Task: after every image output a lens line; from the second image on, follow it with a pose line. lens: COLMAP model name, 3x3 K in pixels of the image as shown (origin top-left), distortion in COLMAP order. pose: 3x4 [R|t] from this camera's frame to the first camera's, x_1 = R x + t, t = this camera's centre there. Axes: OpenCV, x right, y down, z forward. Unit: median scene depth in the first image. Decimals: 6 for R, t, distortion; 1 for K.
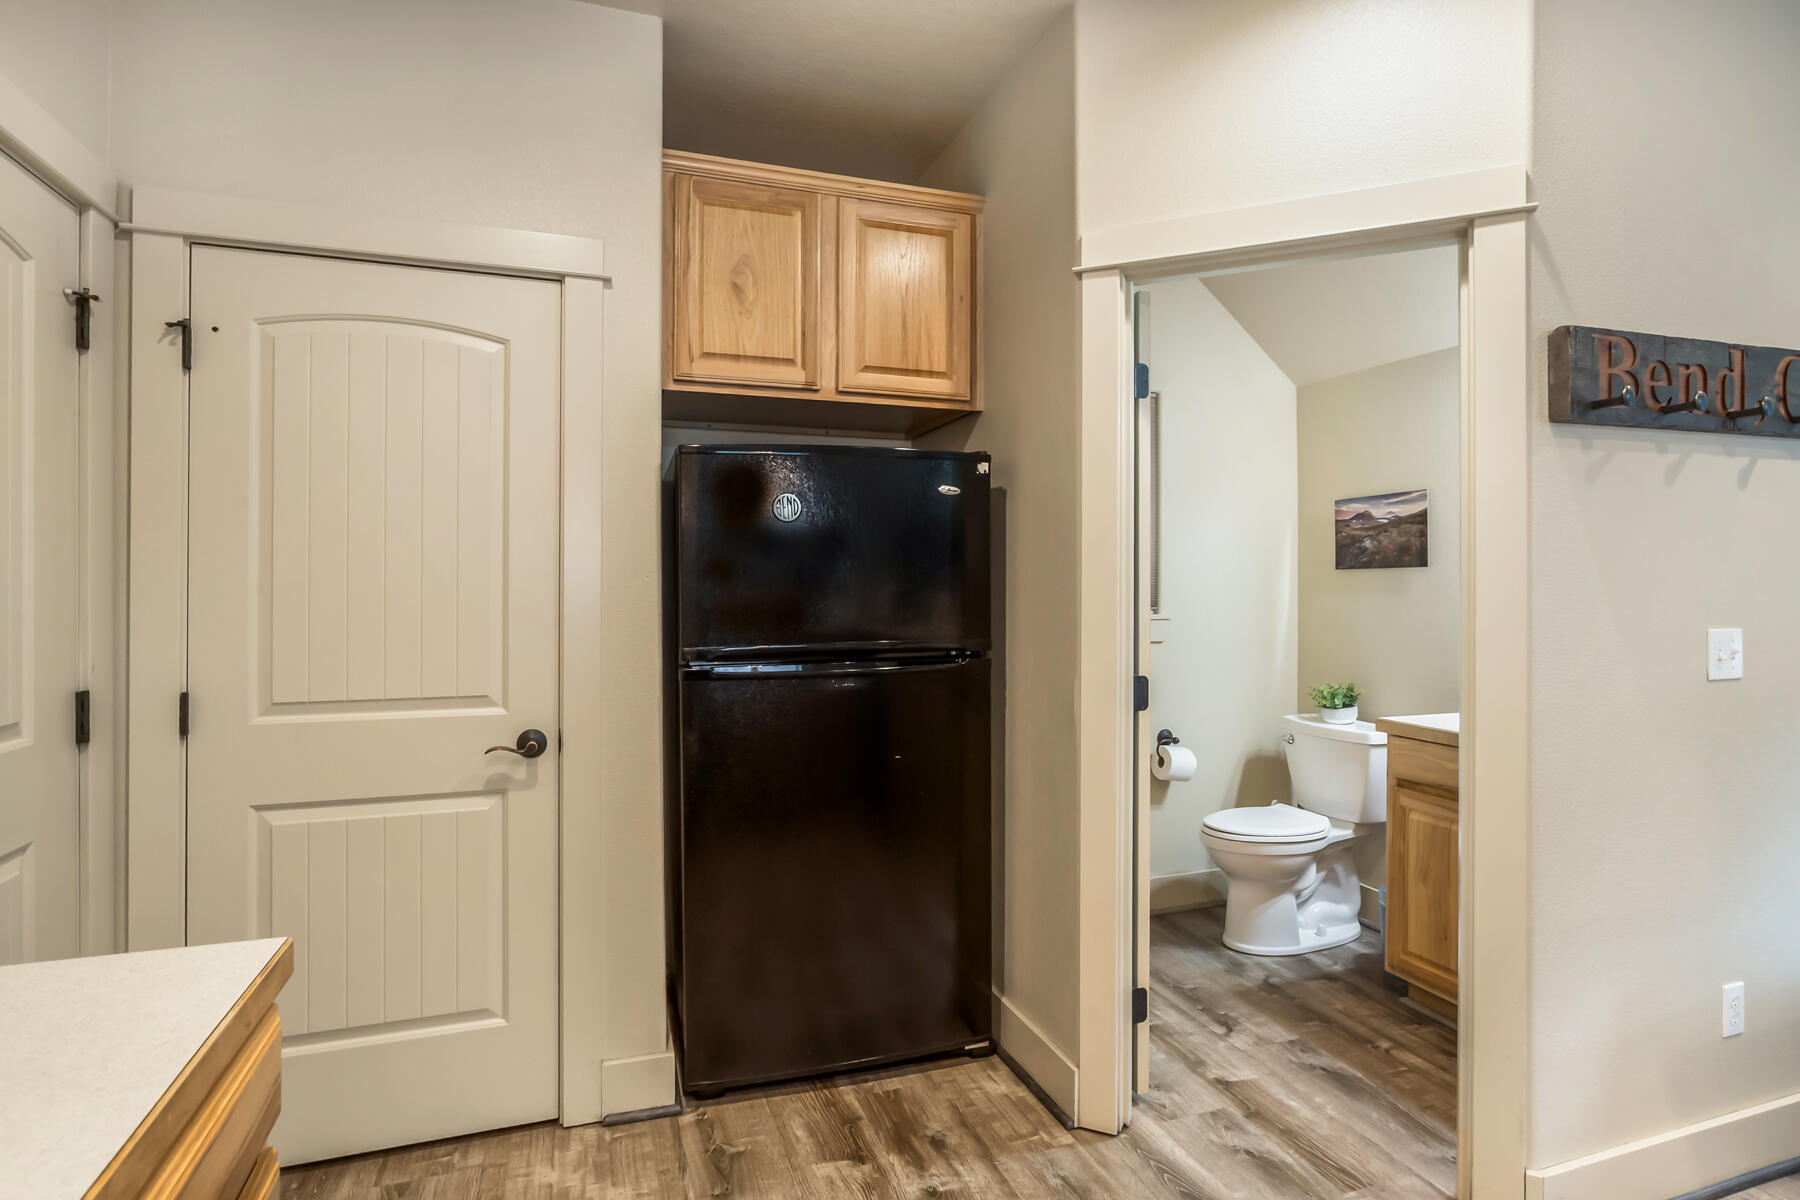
lens RADIAL K [[915.5, 0, 901.0], [0, 915.5, 586.4], [0, 0, 1]] dist [-0.023322, 0.012171]
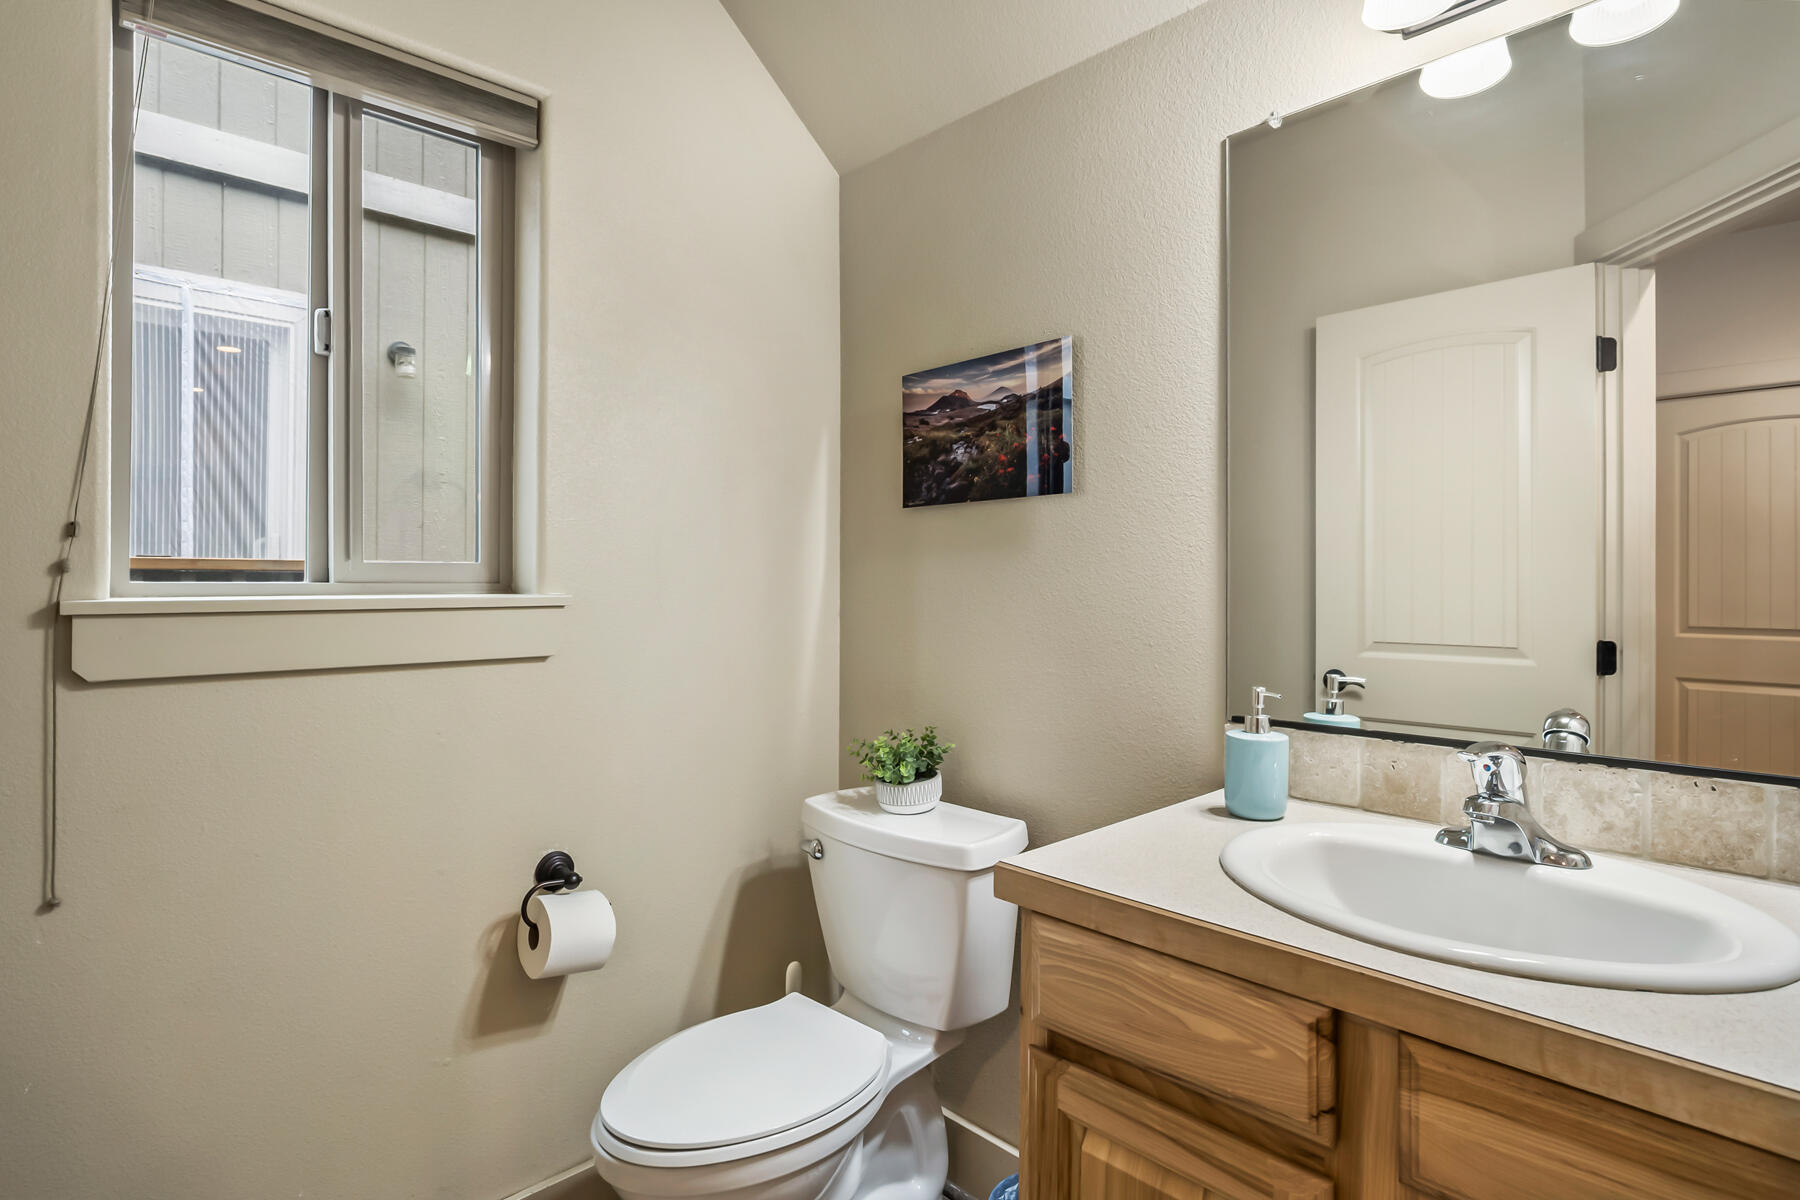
lens RADIAL K [[915.5, 0, 902.3], [0, 915.5, 582.9], [0, 0, 1]] dist [-0.023322, 0.012171]
pose [[0.907716, 0.000593, 0.419584, 0.266666], [-0.001200, 0.999999, 0.001183, 0.024816], [-0.419583, -0.001578, 0.907716, 0.545131]]
